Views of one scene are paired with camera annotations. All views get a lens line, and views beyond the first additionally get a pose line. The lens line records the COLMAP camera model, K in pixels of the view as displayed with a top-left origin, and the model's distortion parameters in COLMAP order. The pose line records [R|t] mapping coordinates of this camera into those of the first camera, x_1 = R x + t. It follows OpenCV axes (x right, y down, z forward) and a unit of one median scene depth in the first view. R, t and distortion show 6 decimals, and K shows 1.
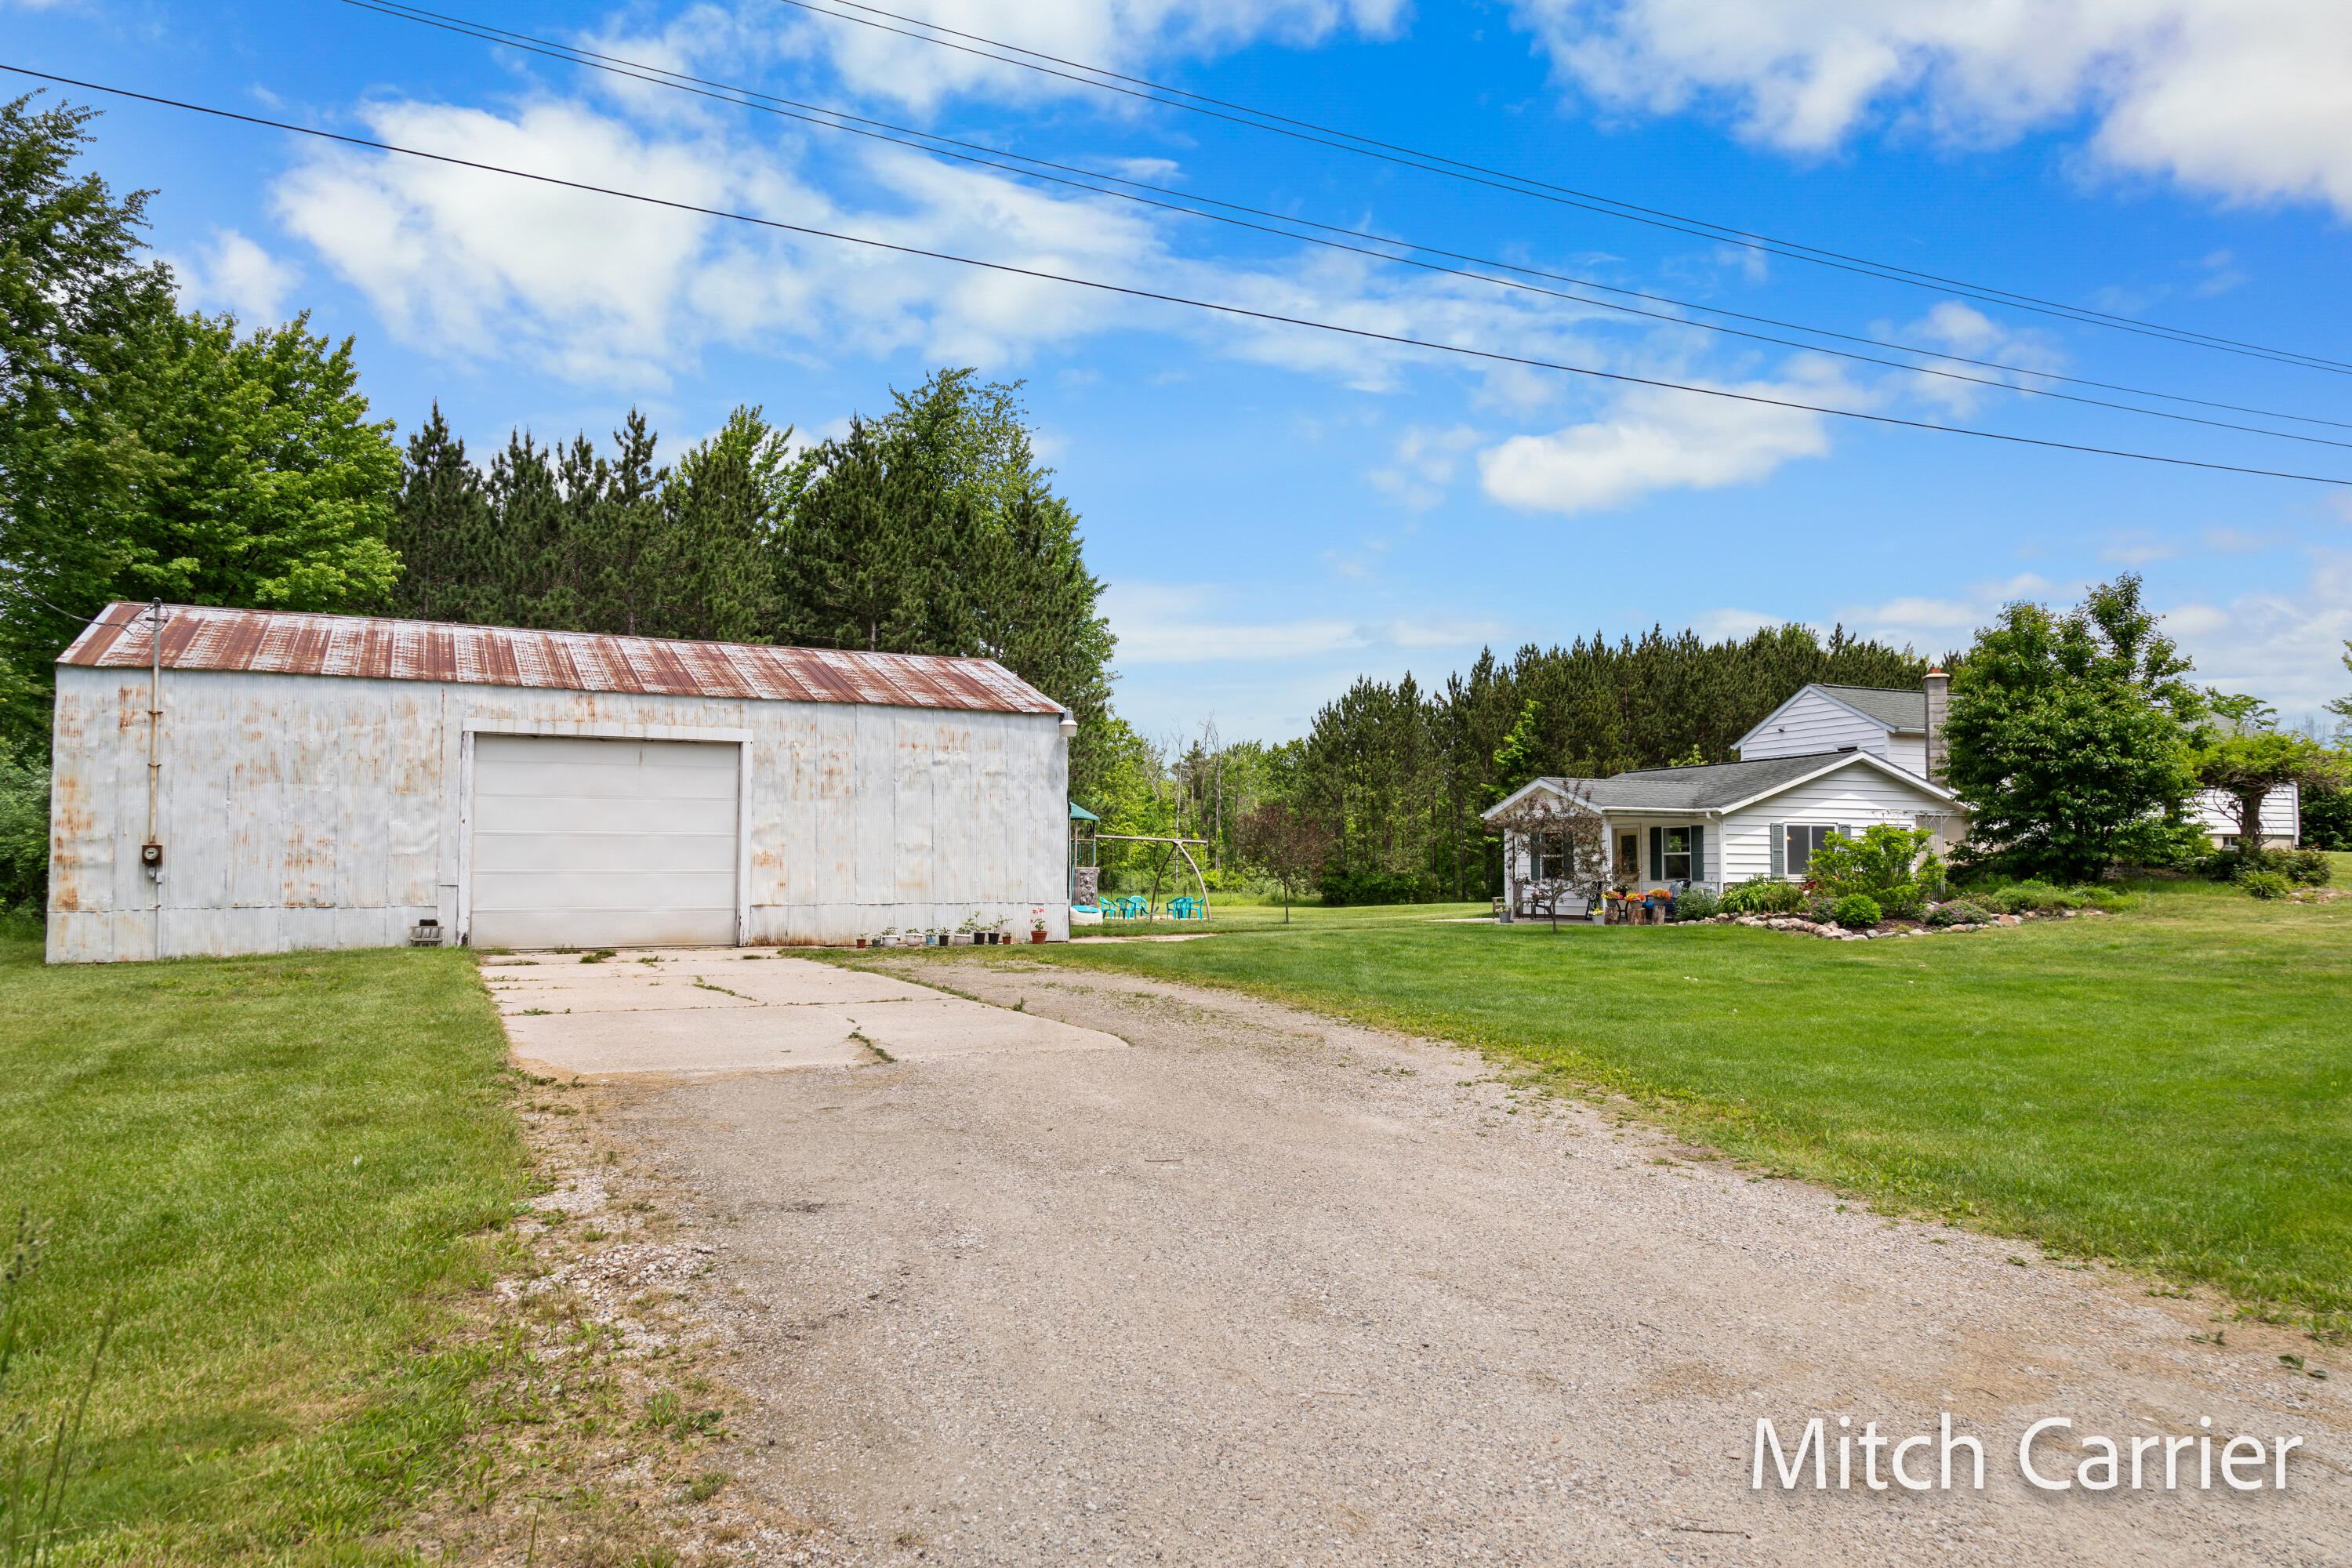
lens RADIAL K [[1553.3, 0, 1182.7], [0, 1553.3, 780.8], [0, 0, 1]] dist [-0.010992, -0.006504]
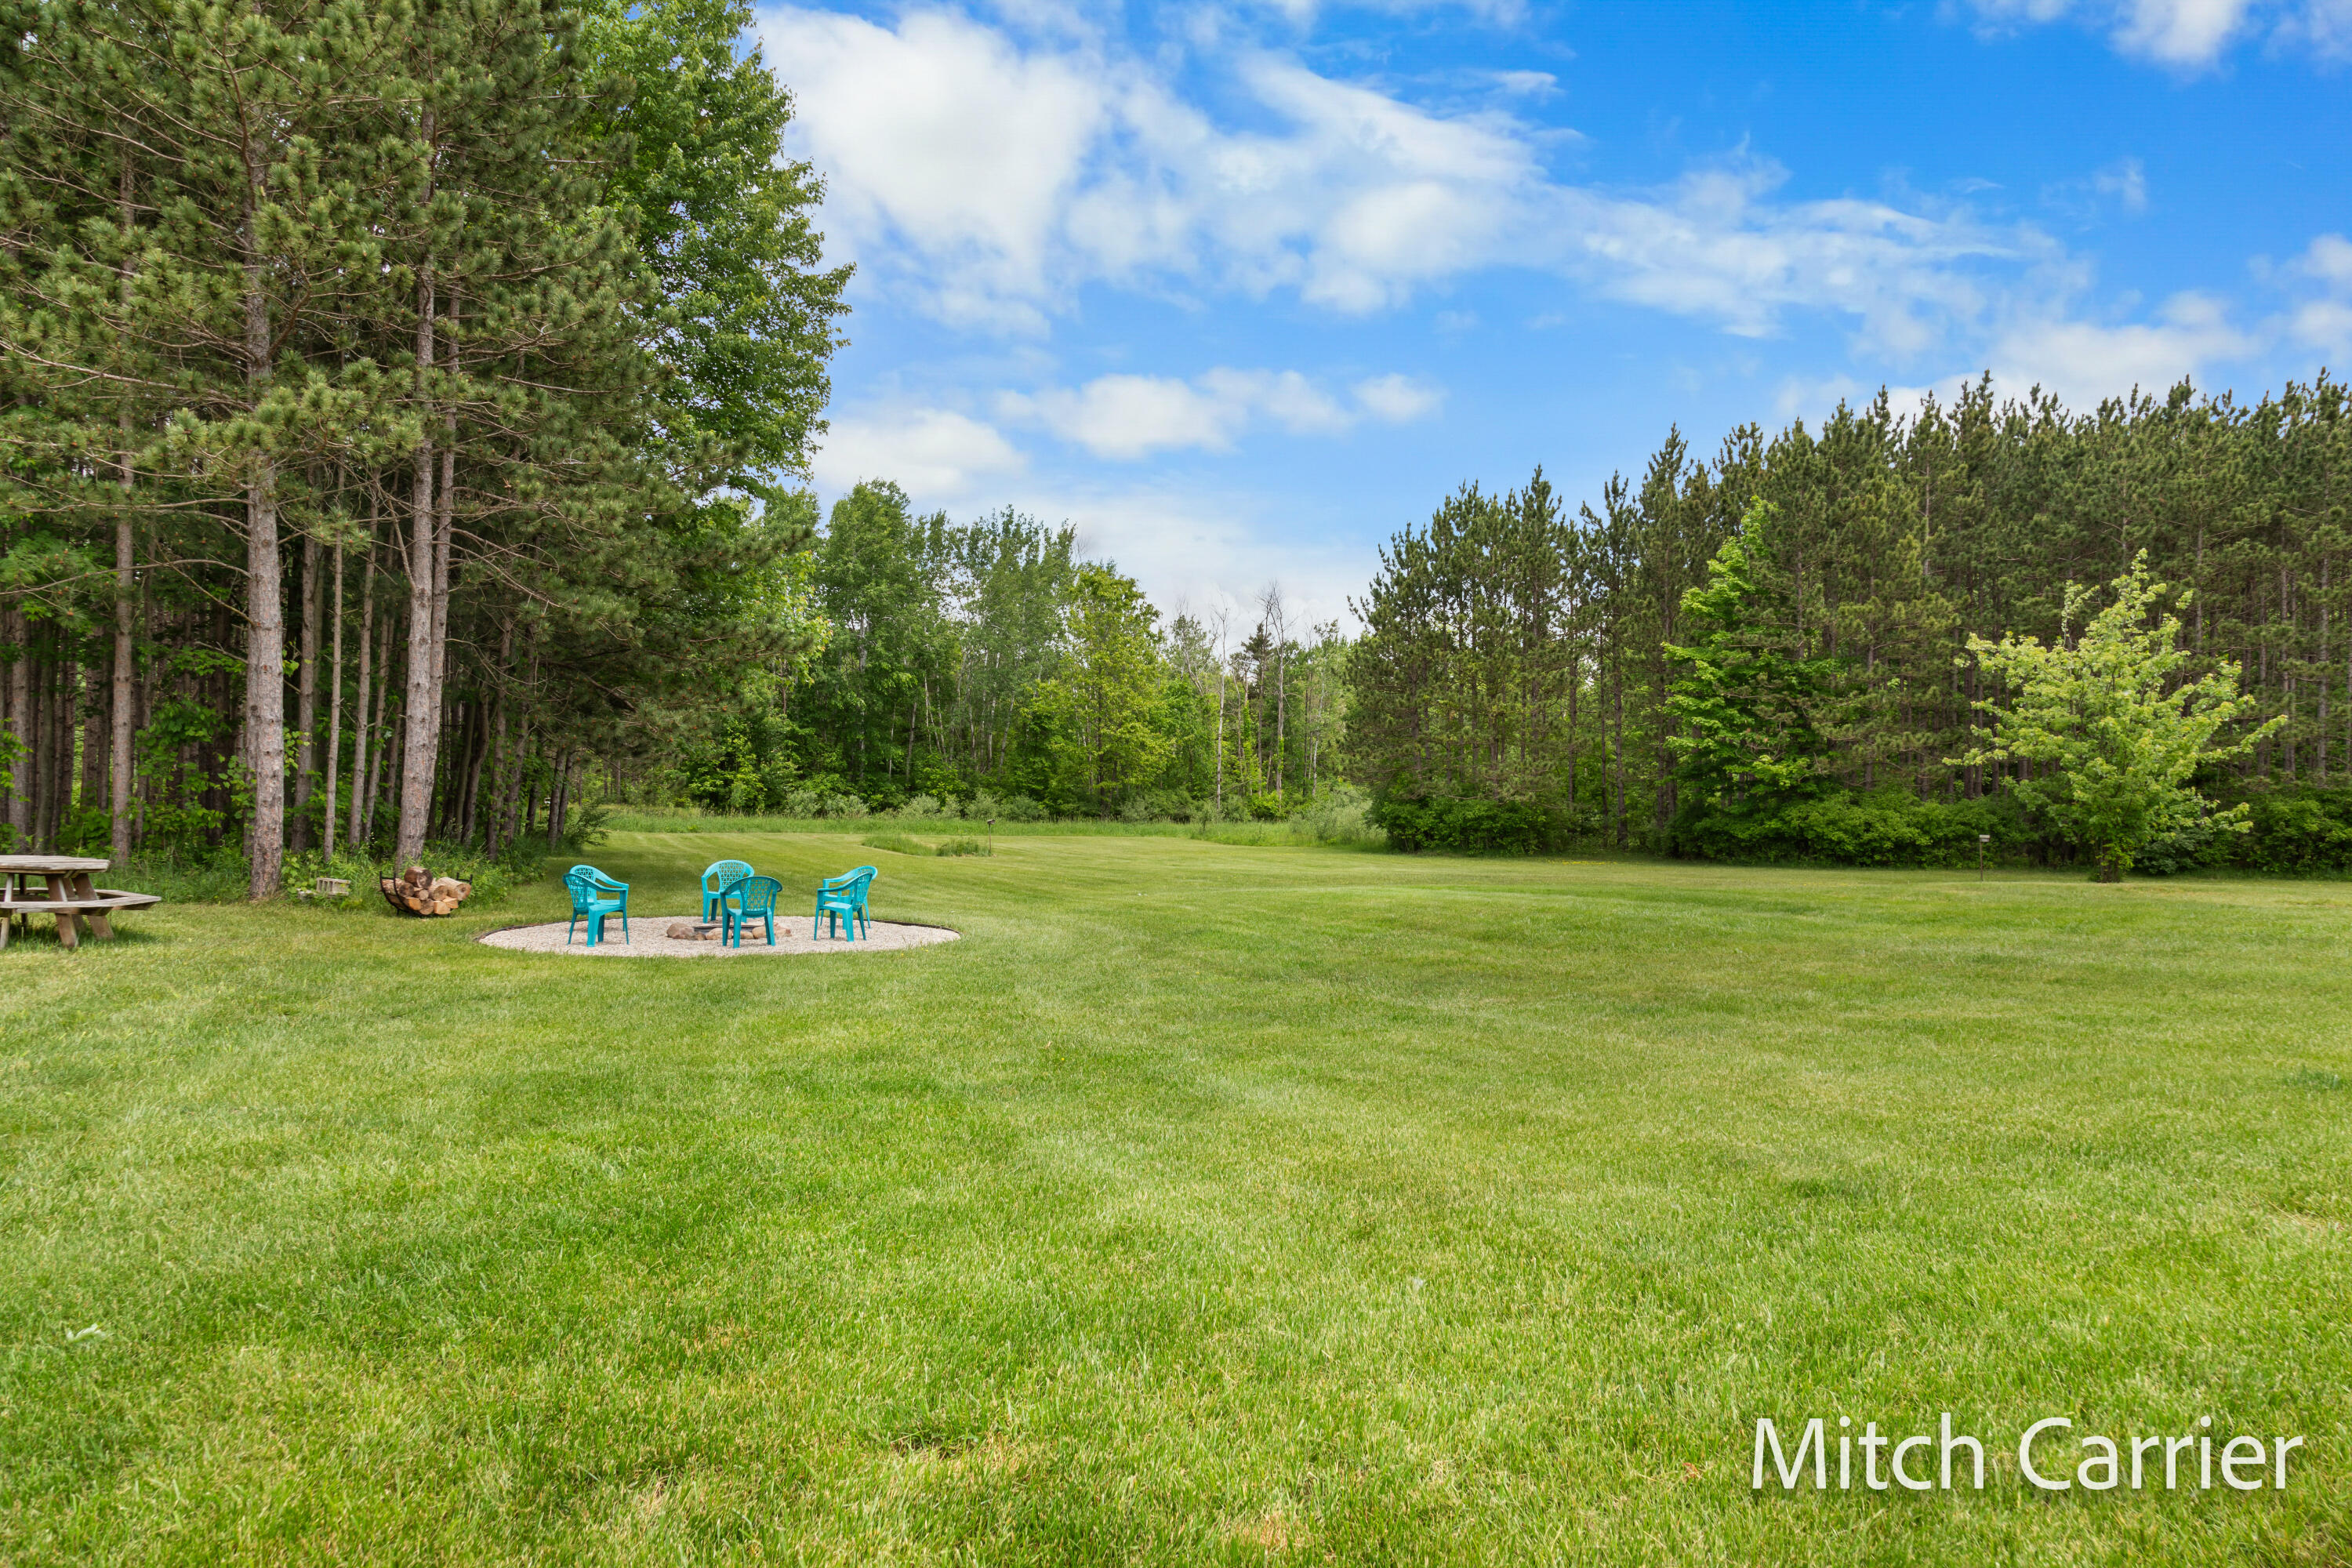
lens RADIAL K [[1553.3, 0, 1162.1], [0, 1553.3, 804.3], [0, 0, 1]] dist [-0.010992, -0.006504]
pose [[0.994773, 0.020044, -0.100126, 0.184963], [-0.013457, 0.997726, 0.066039, 0.065672], [0.101222, -0.064346, 0.992781, 1.119030]]
